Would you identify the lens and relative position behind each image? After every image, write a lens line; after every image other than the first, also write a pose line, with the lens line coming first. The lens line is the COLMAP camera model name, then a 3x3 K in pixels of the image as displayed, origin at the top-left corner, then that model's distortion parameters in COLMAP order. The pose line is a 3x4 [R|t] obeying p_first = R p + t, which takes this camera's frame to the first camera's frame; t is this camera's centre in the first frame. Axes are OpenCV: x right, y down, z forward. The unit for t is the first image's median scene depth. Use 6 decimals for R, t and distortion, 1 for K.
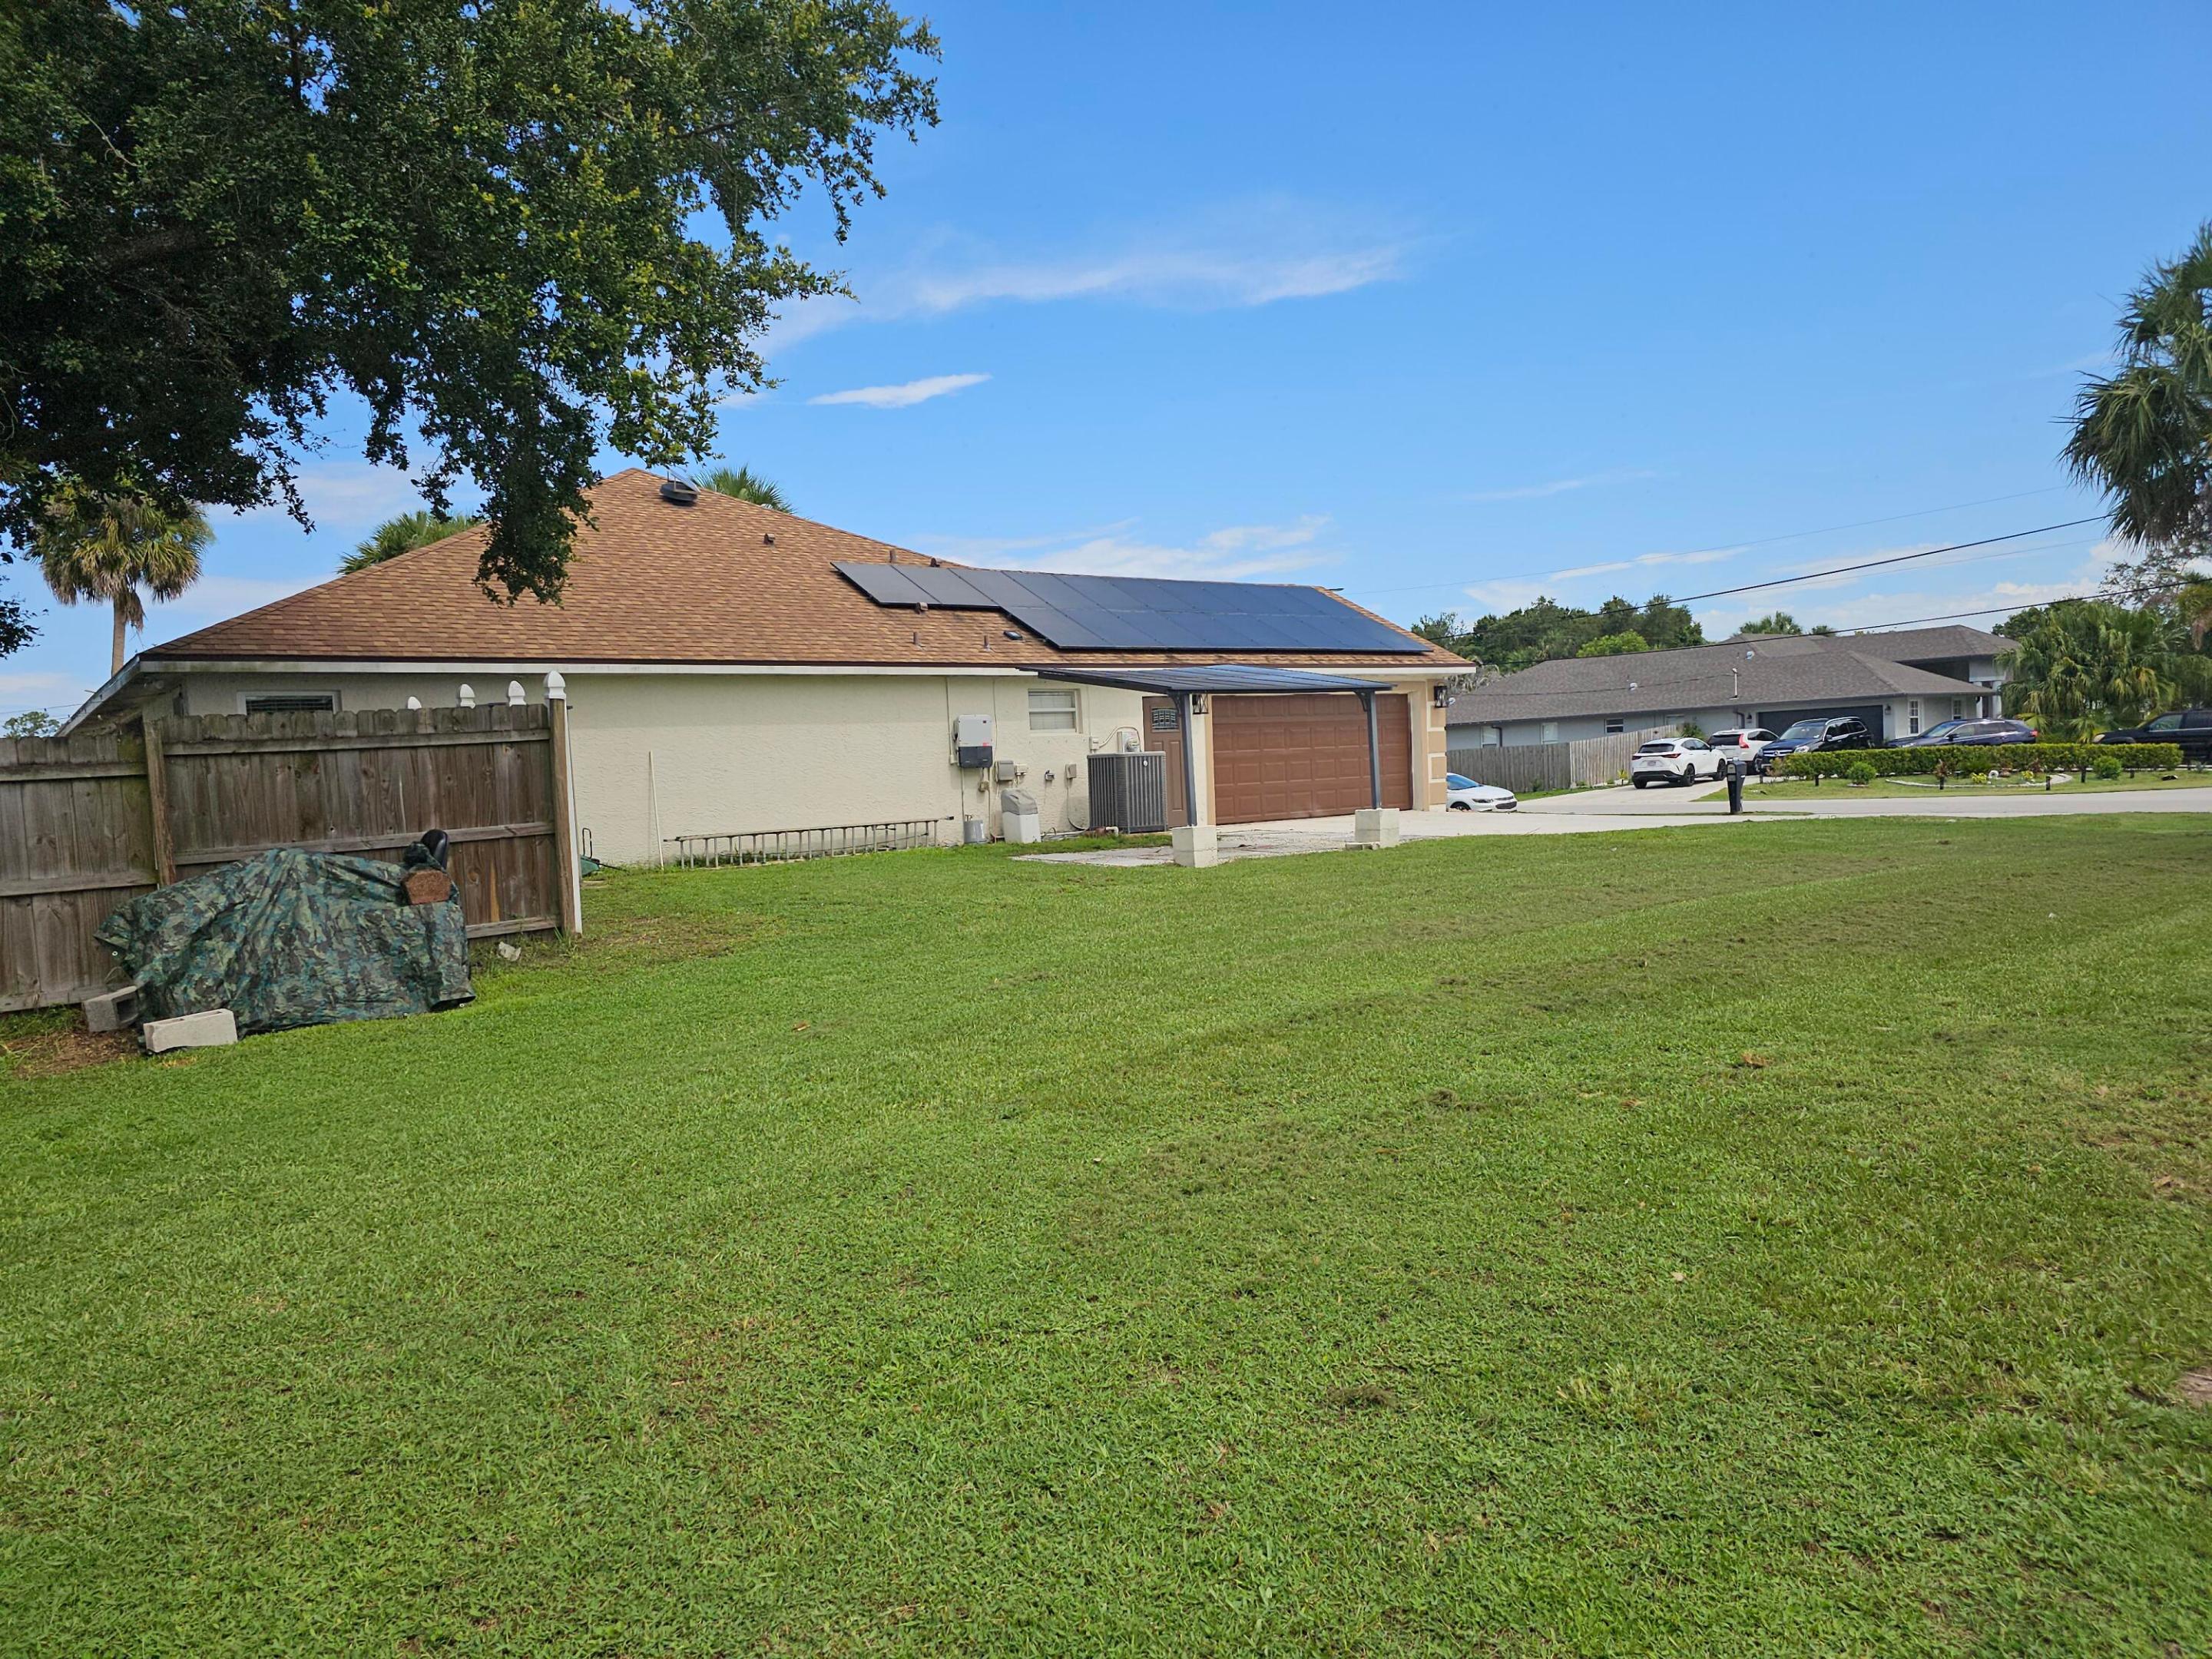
lens RADIAL K [[1476.3, 0, 1109.2], [0, 1476.3, 829.4], [0, 0, 1]] dist [0.040635, -0.029600]
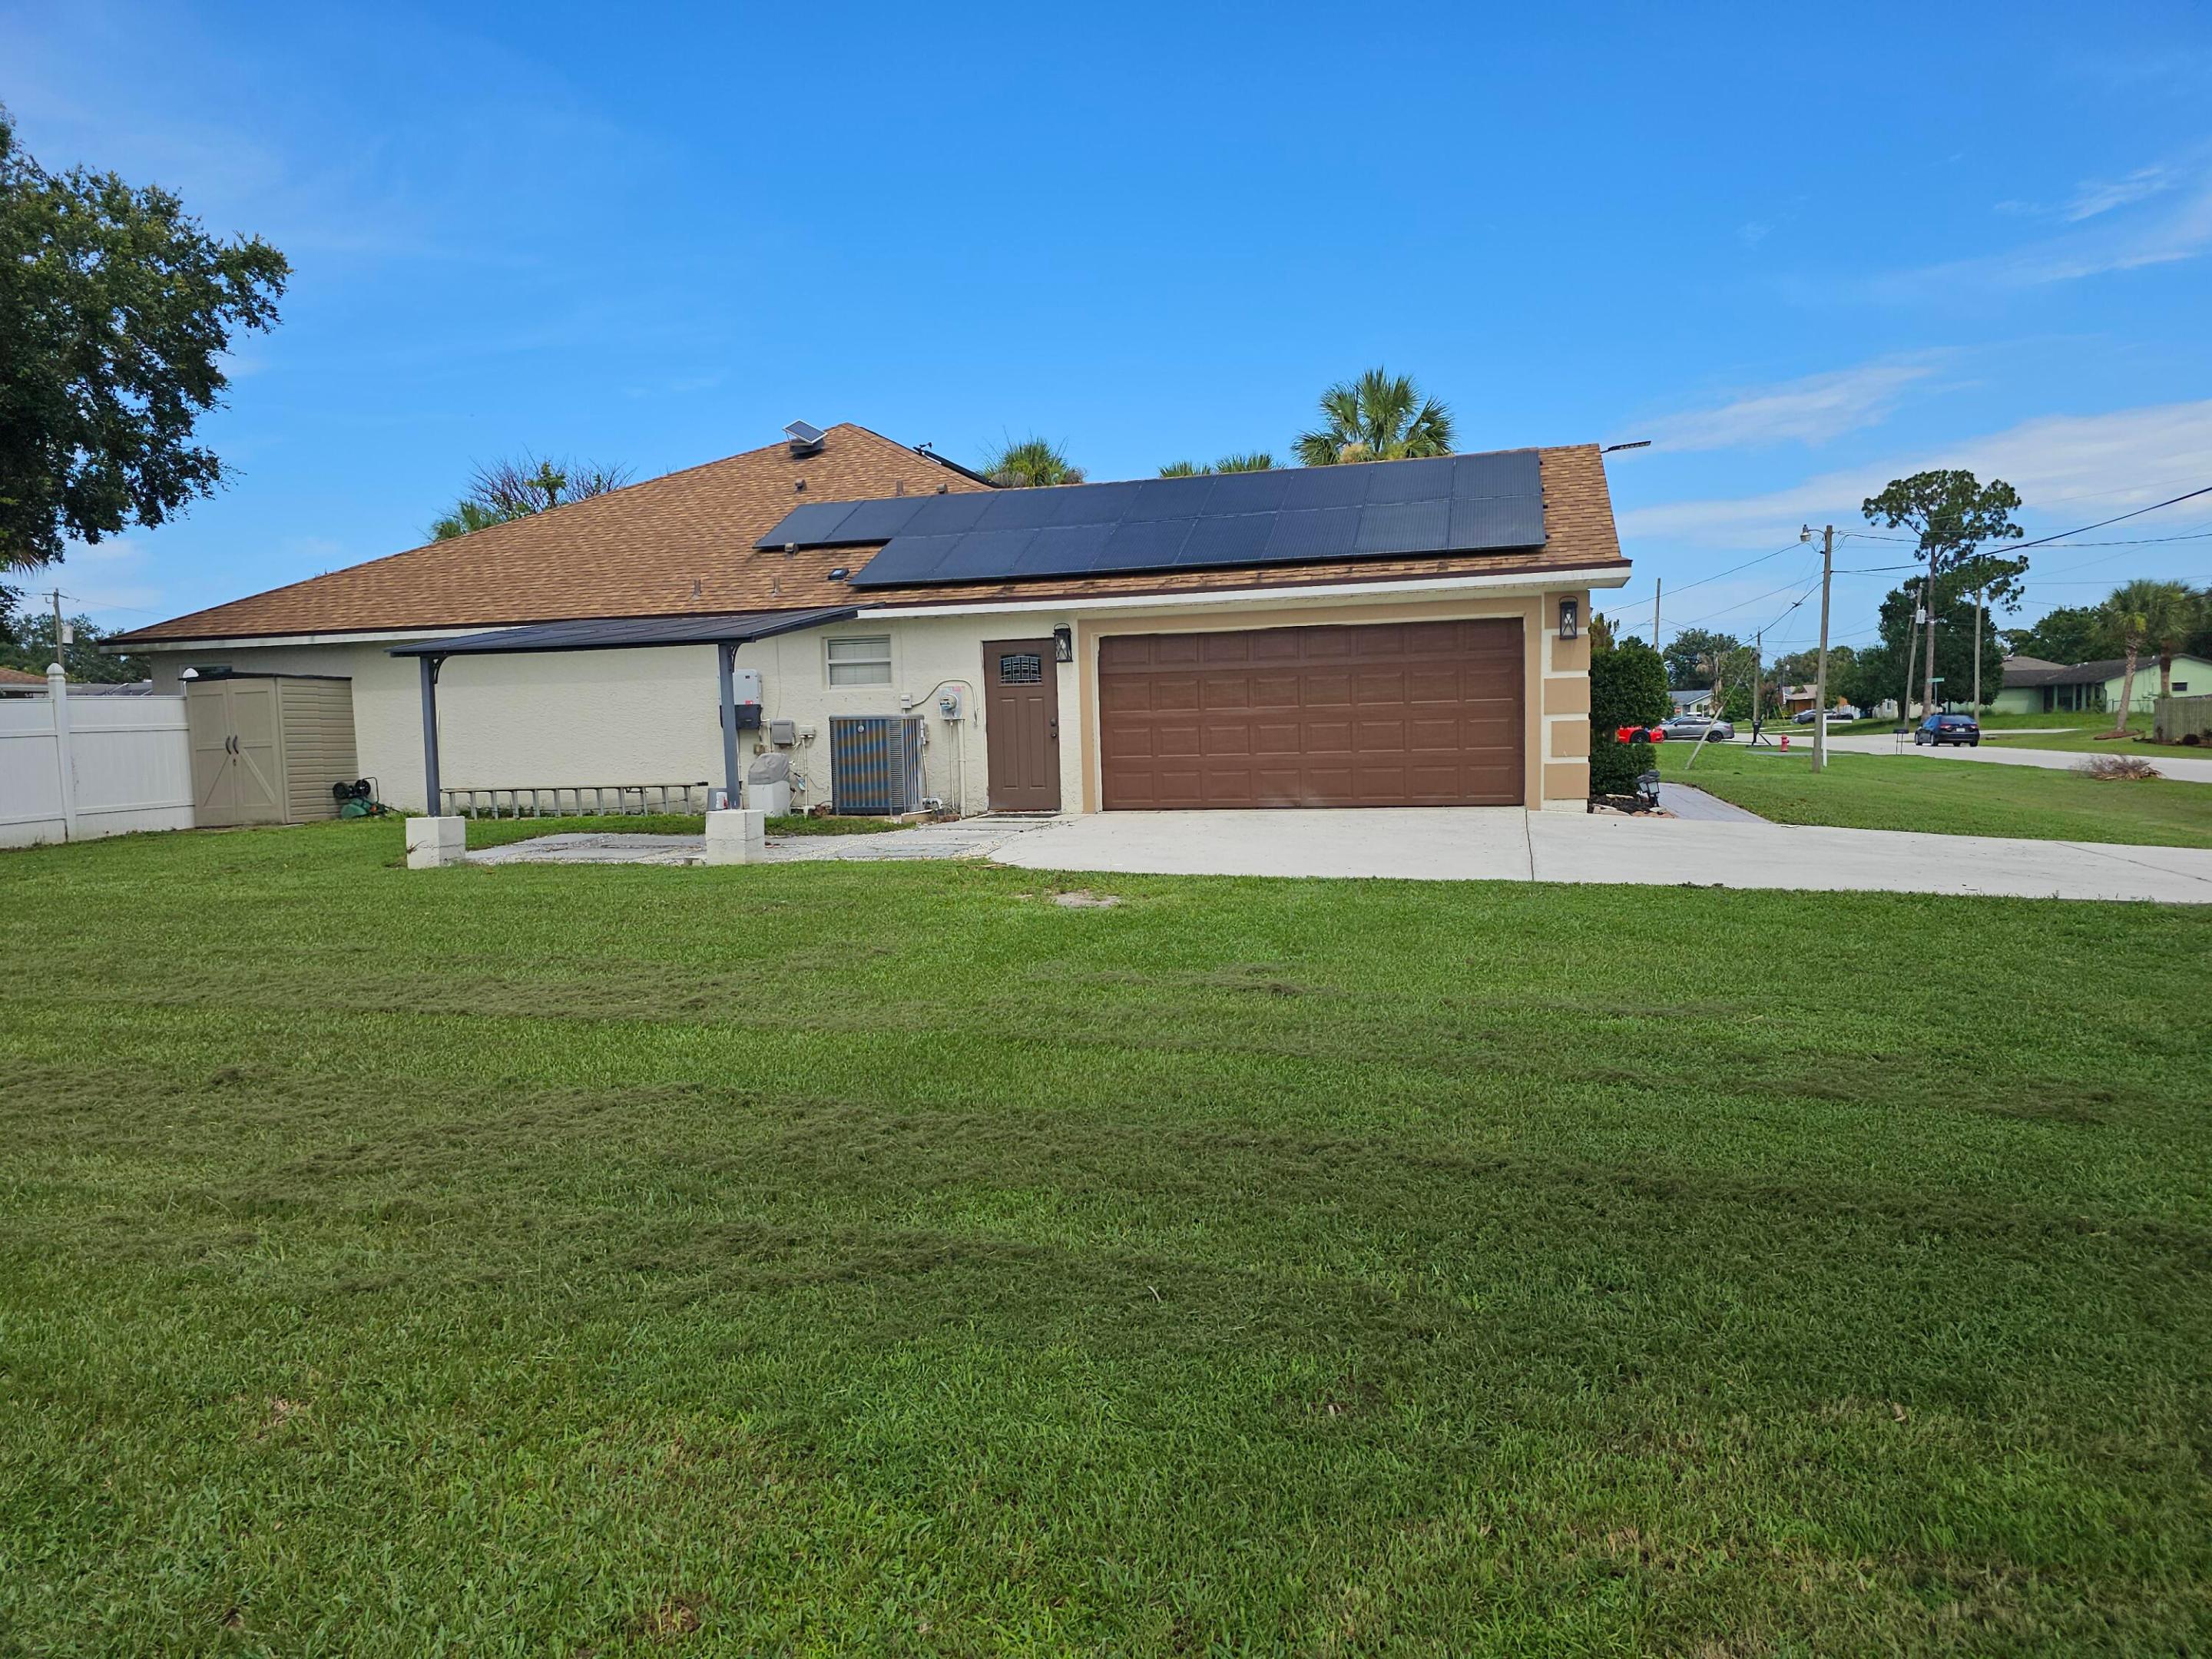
lens RADIAL K [[1476.3, 0, 1103.0], [0, 1476.3, 841.6], [0, 0, 1]] dist [0.040635, -0.029600]
pose [[0.611268, 0.084201, -0.786931, 0.658004], [-0.038685, 0.996315, 0.076555, -0.043821], [0.790477, -0.016353, 0.612273, 0.538687]]
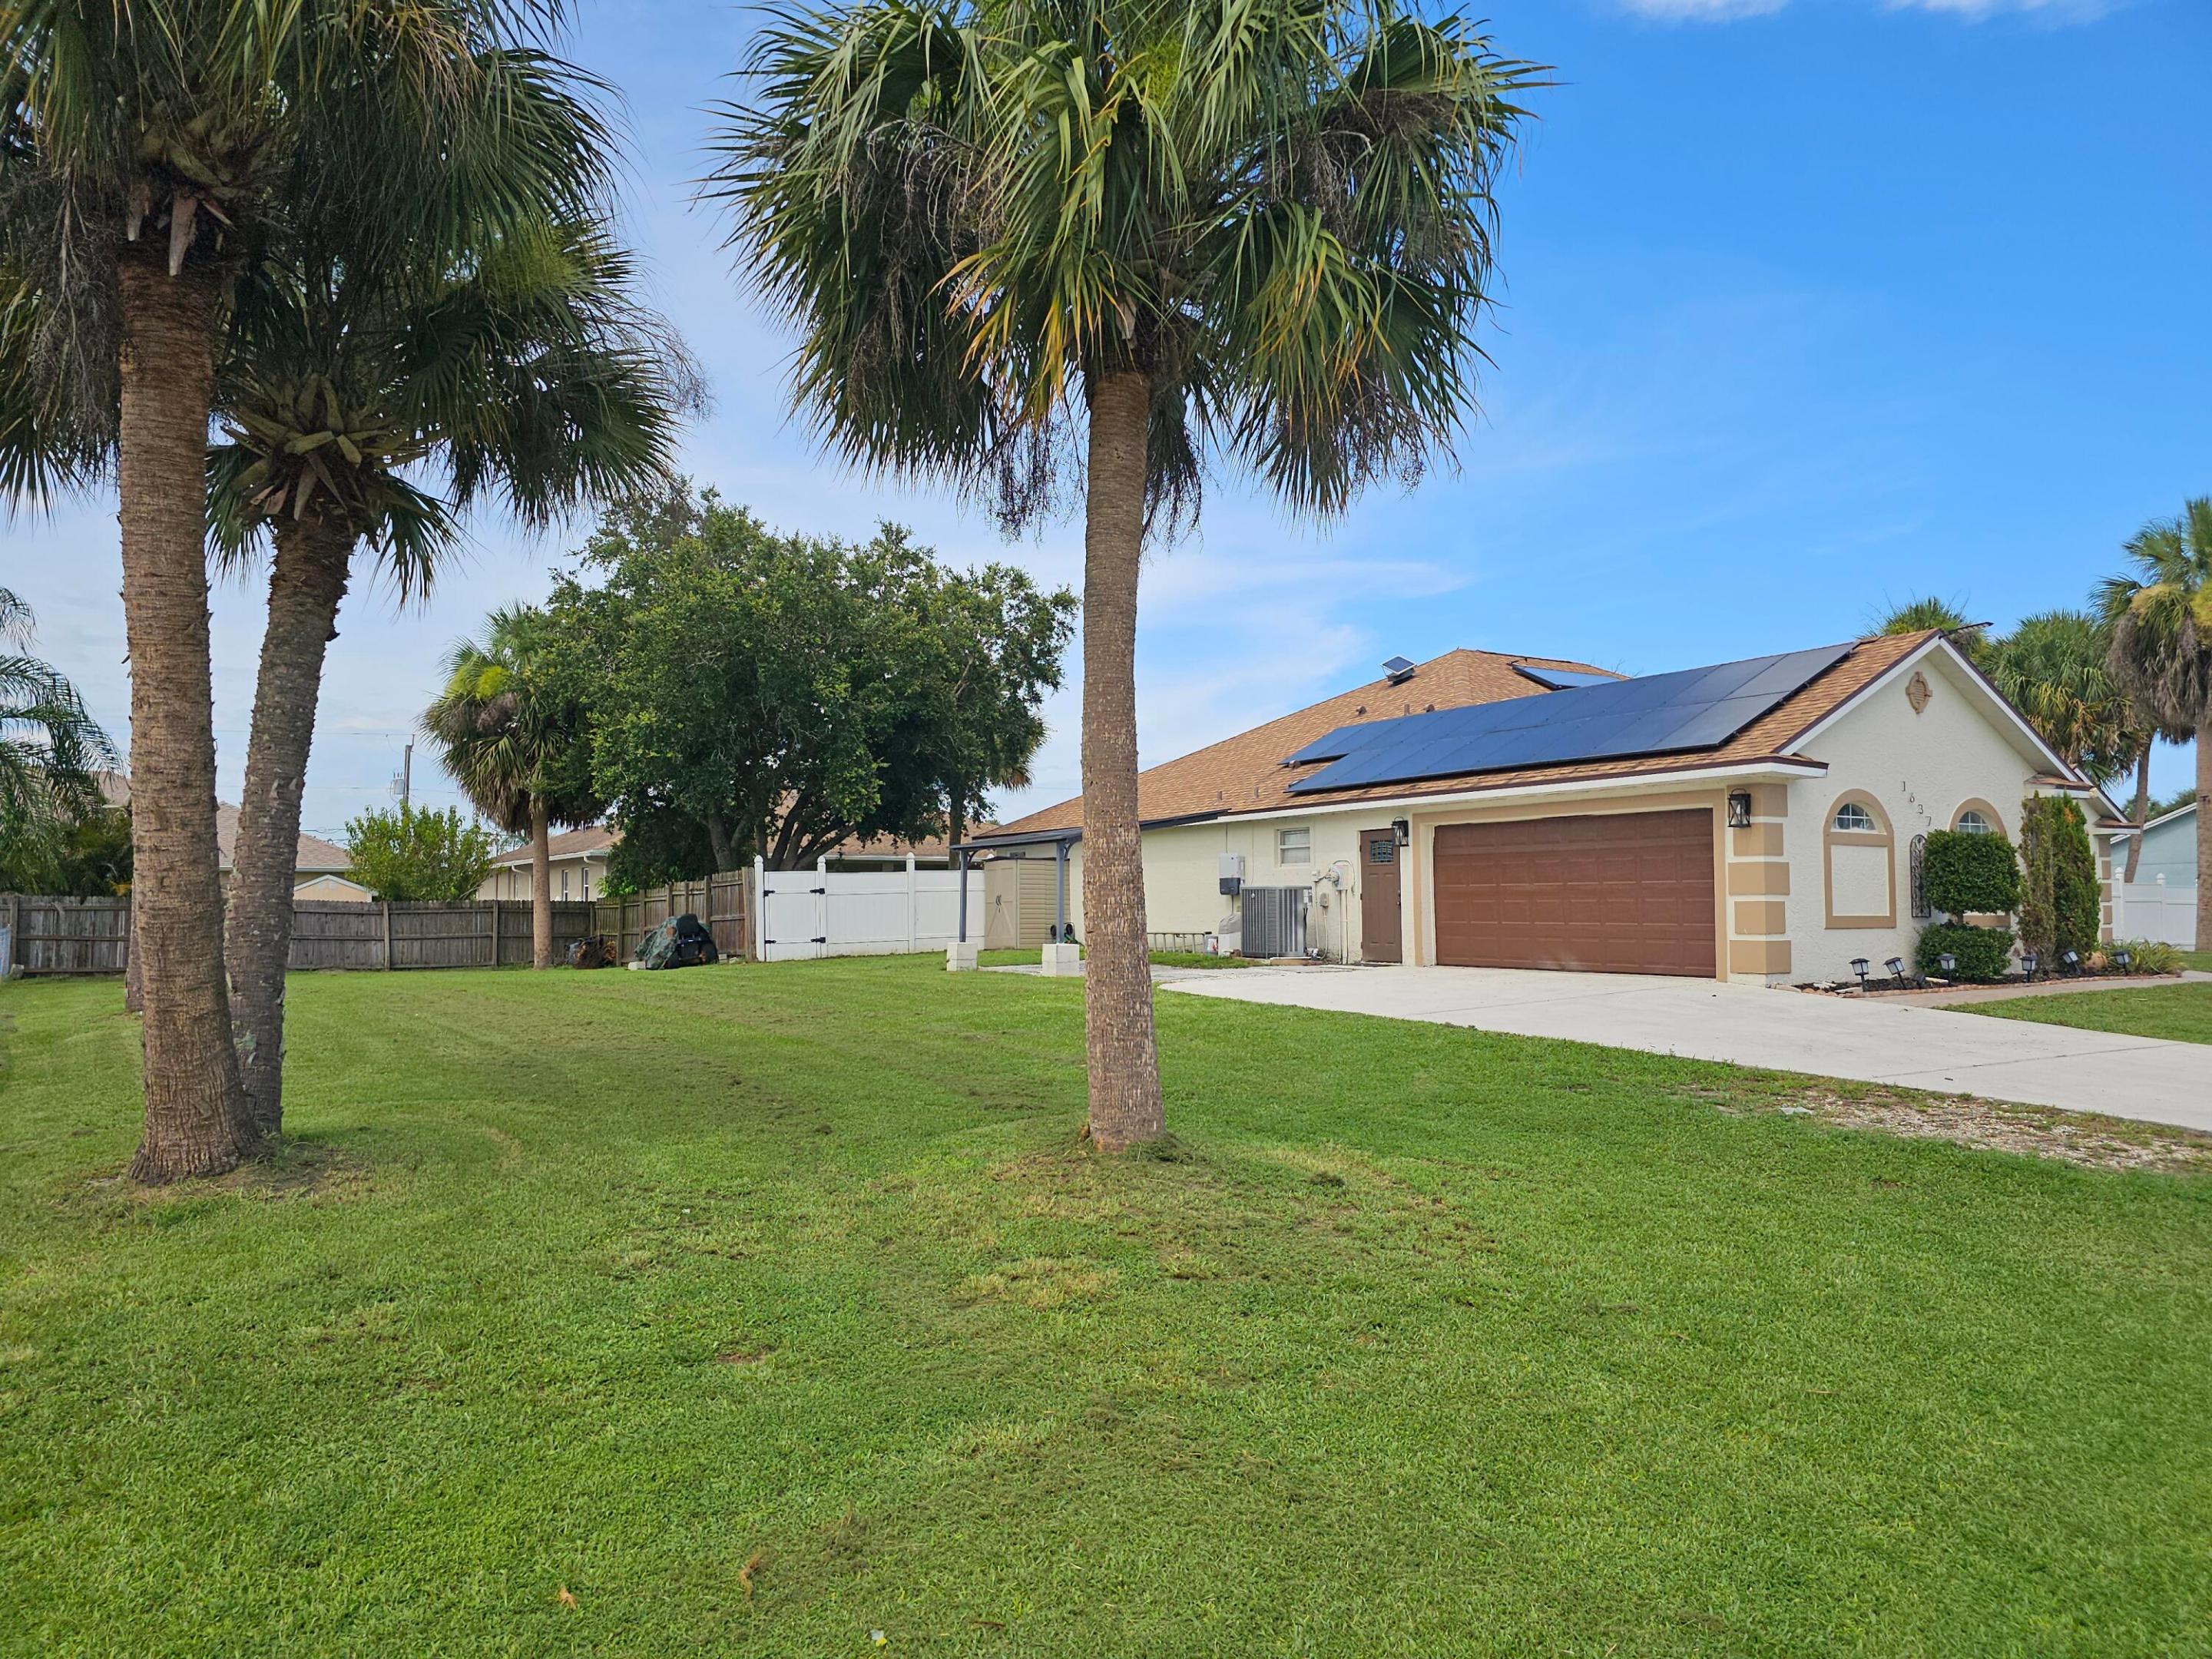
lens RADIAL K [[1476.3, 0, 1108.0], [0, 1476.3, 827.9], [0, 0, 1]] dist [0.040635, -0.029600]
pose [[-0.087355, -0.015369, -0.996059, 1.015619], [-0.045970, 0.998878, -0.011381, -0.068559], [0.995116, 0.044794, -0.087964, 0.869747]]
